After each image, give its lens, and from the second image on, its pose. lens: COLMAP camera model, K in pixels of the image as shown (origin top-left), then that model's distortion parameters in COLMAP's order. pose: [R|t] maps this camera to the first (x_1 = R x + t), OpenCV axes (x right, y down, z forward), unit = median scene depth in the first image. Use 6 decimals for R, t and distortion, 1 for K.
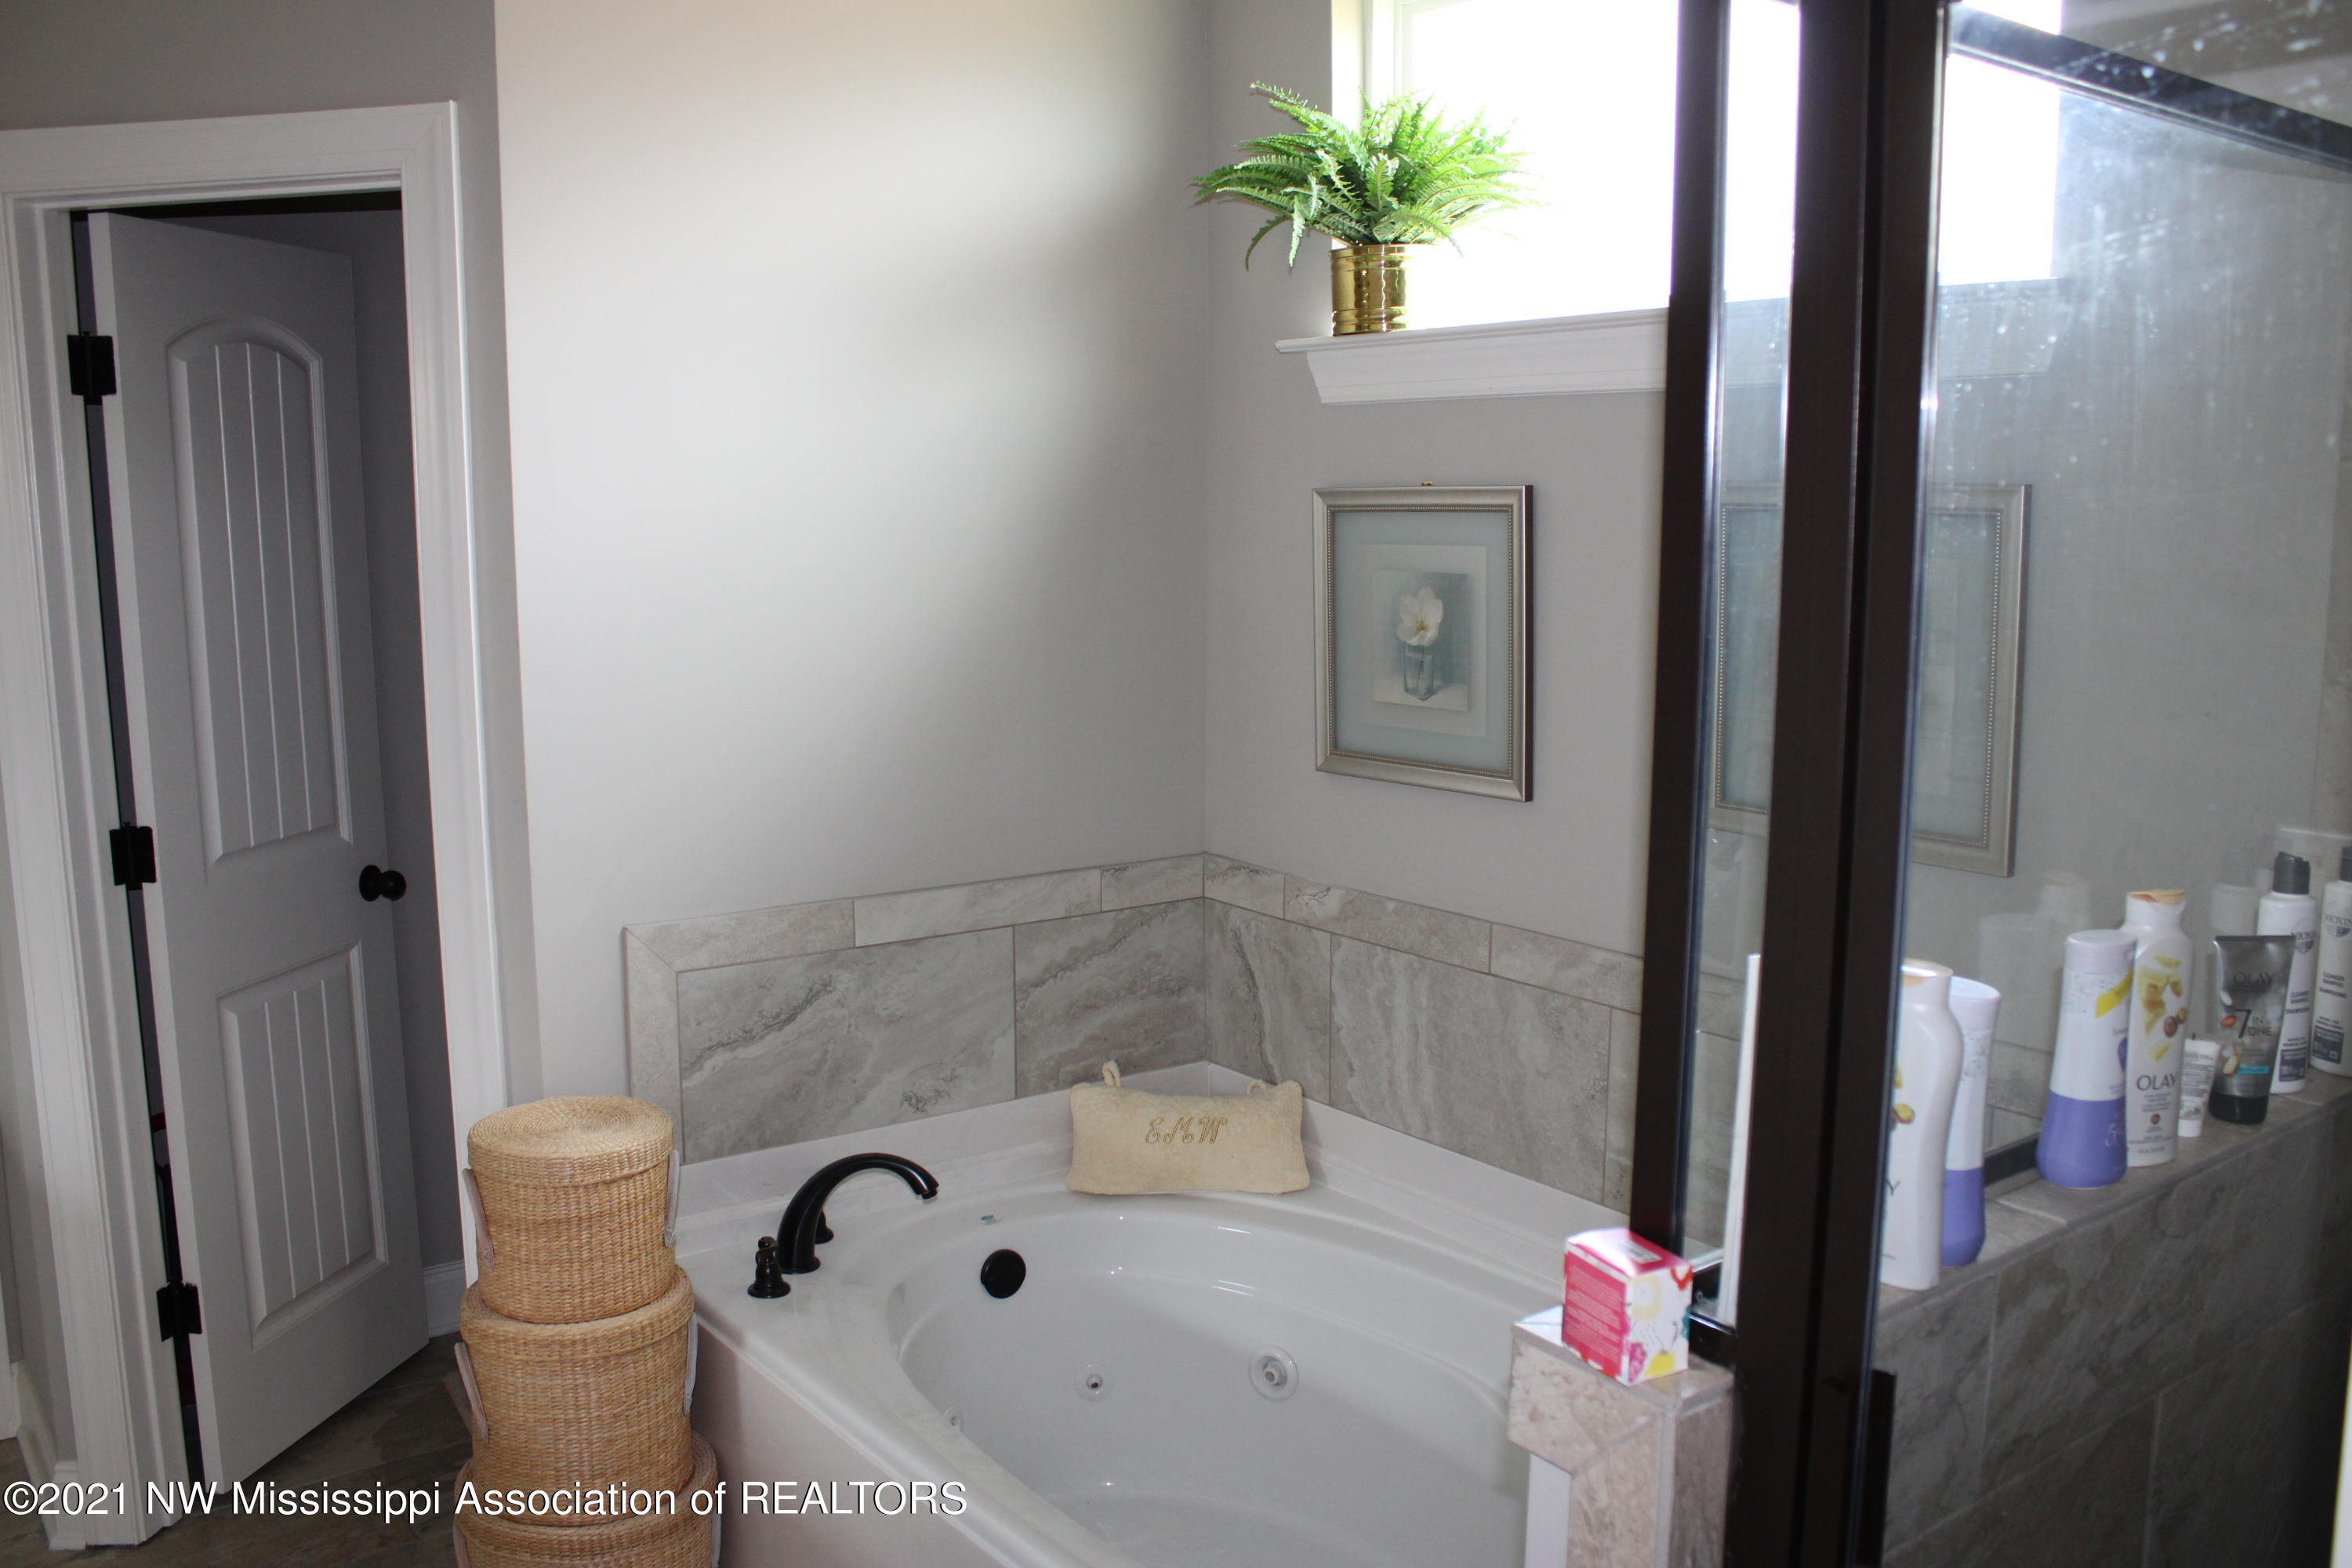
lens RADIAL K [[2005.9, 0, 1179.1], [0, 2005.9, 781.7], [0, 0, 1]] dist [-0.136498, 0.111930]
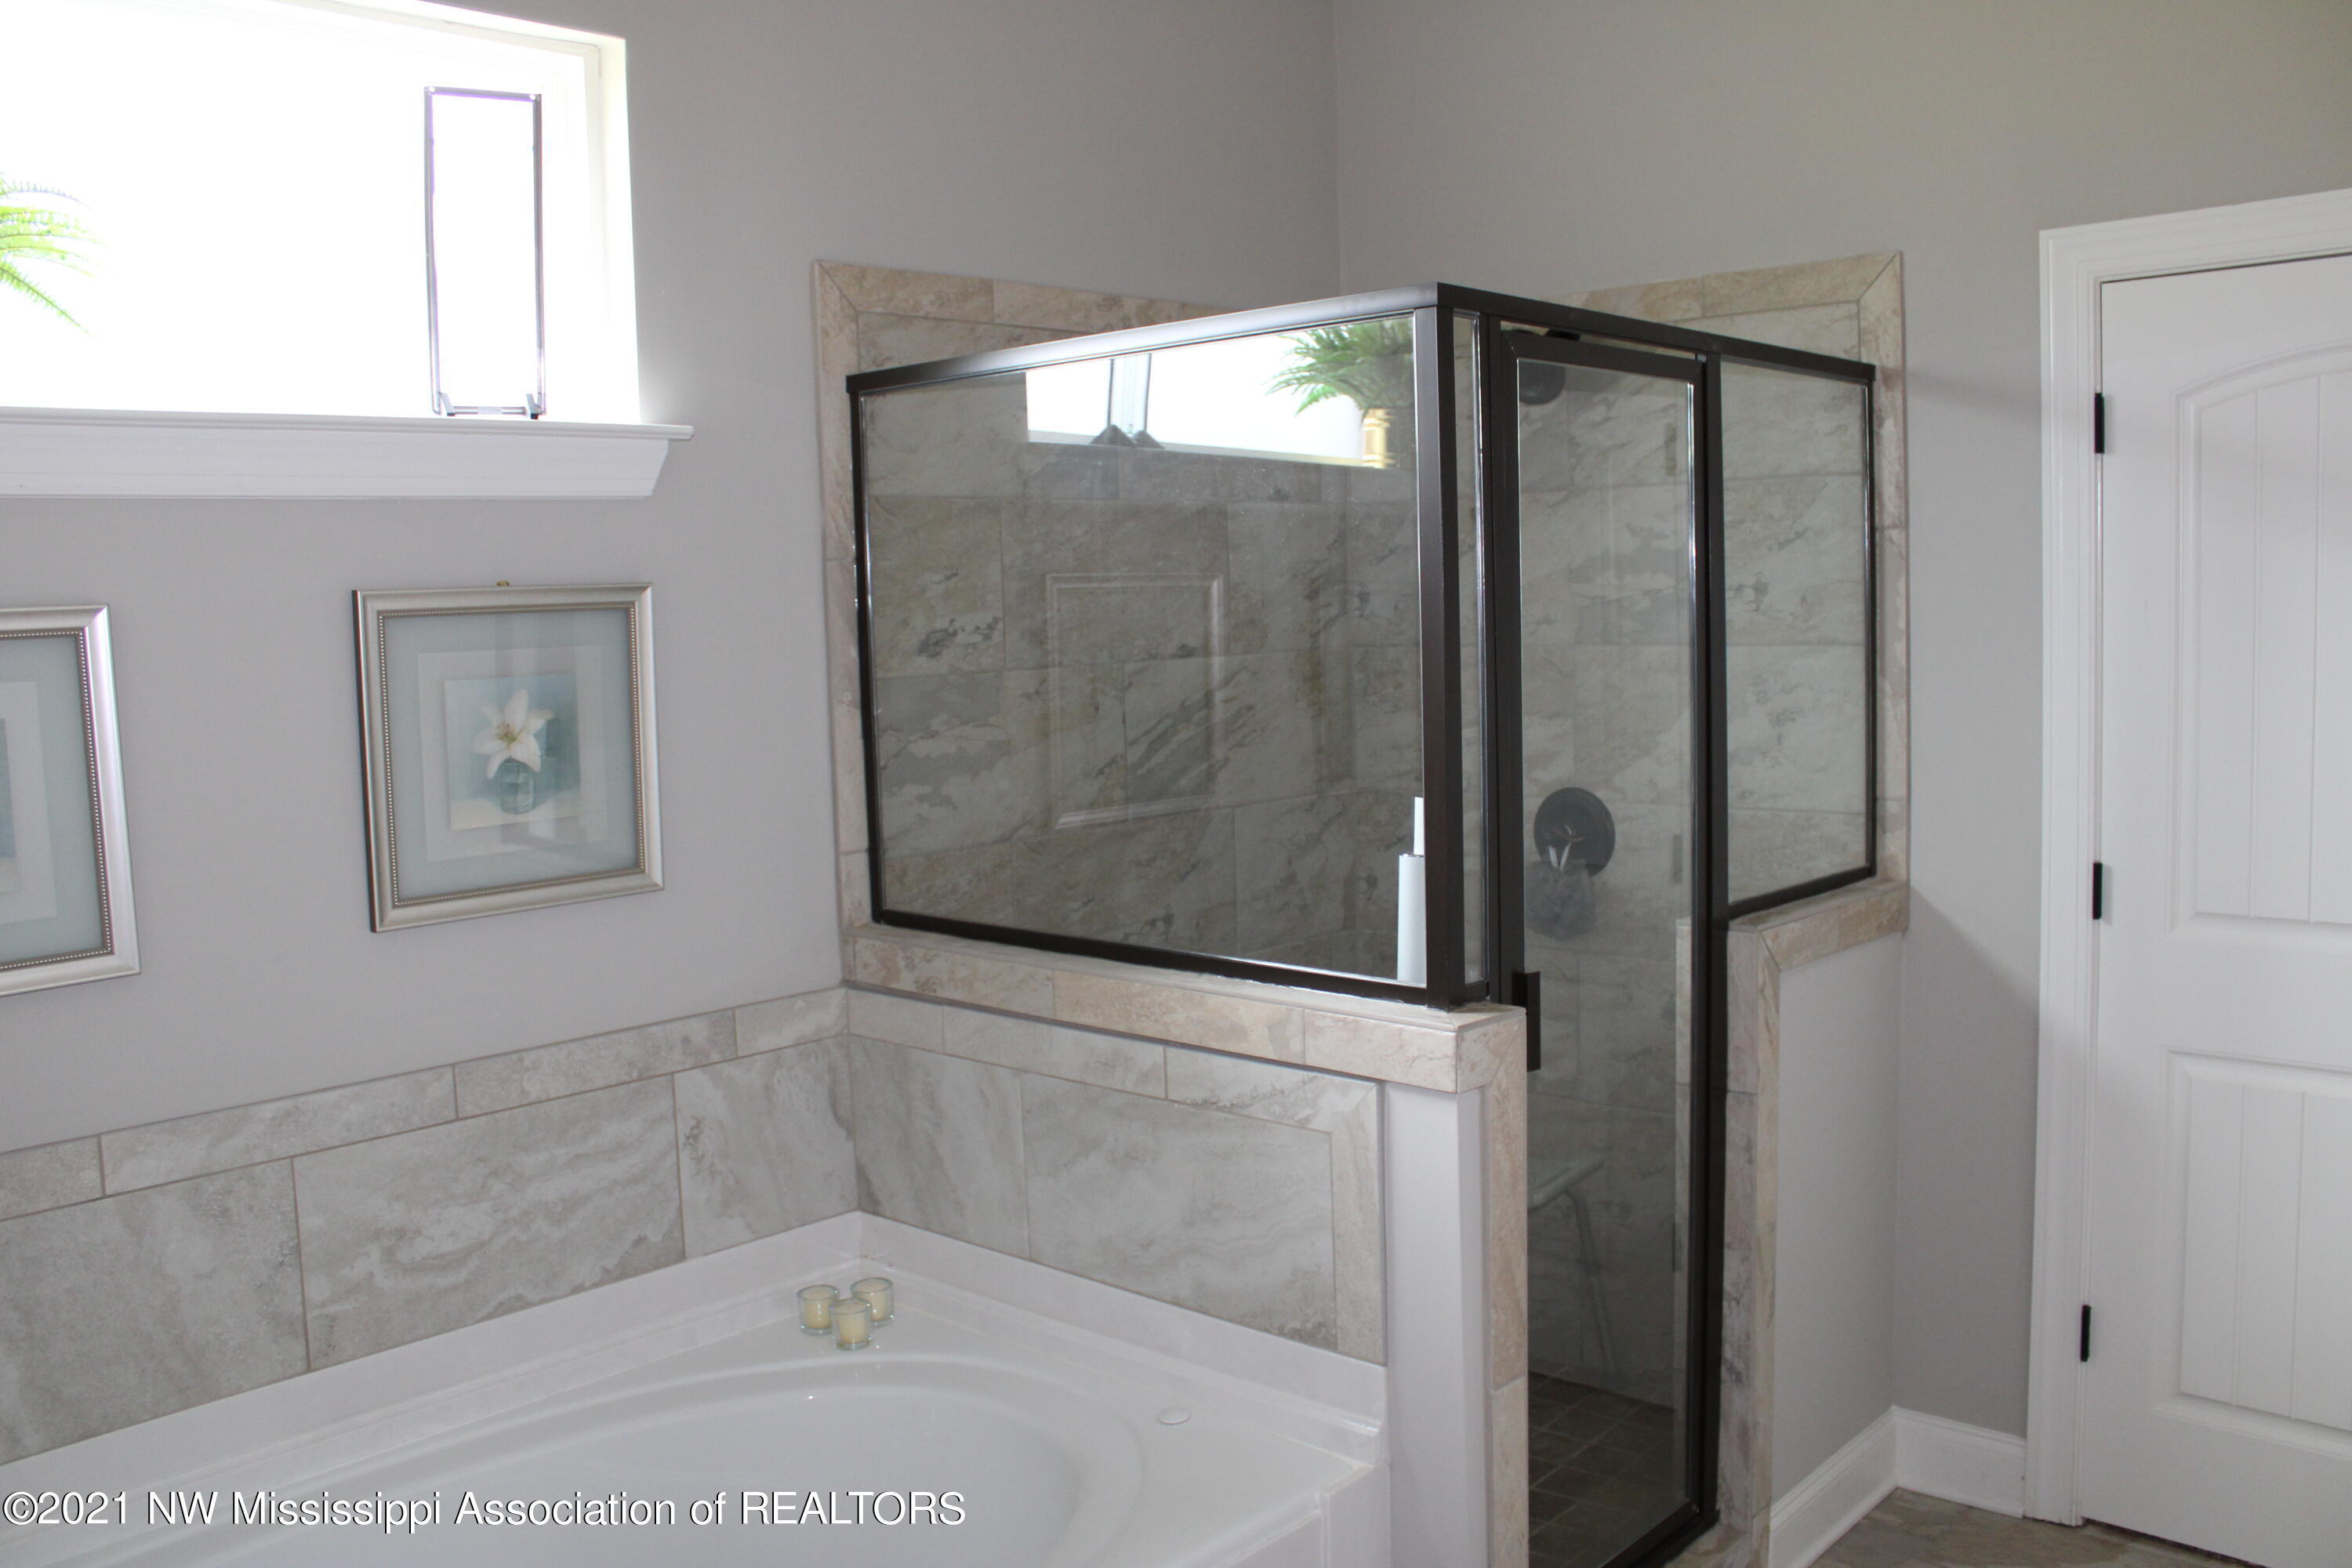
lens RADIAL K [[2005.9, 0, 1176.9], [0, 2005.9, 779.6], [0, 0, 1]] dist [-0.136498, 0.111930]
pose [[-0.199427, -0.082722, 0.976415, -0.721669], [0.163455, 0.979662, 0.116382, -0.095388], [-0.966184, 0.182809, -0.181850, 0.717890]]
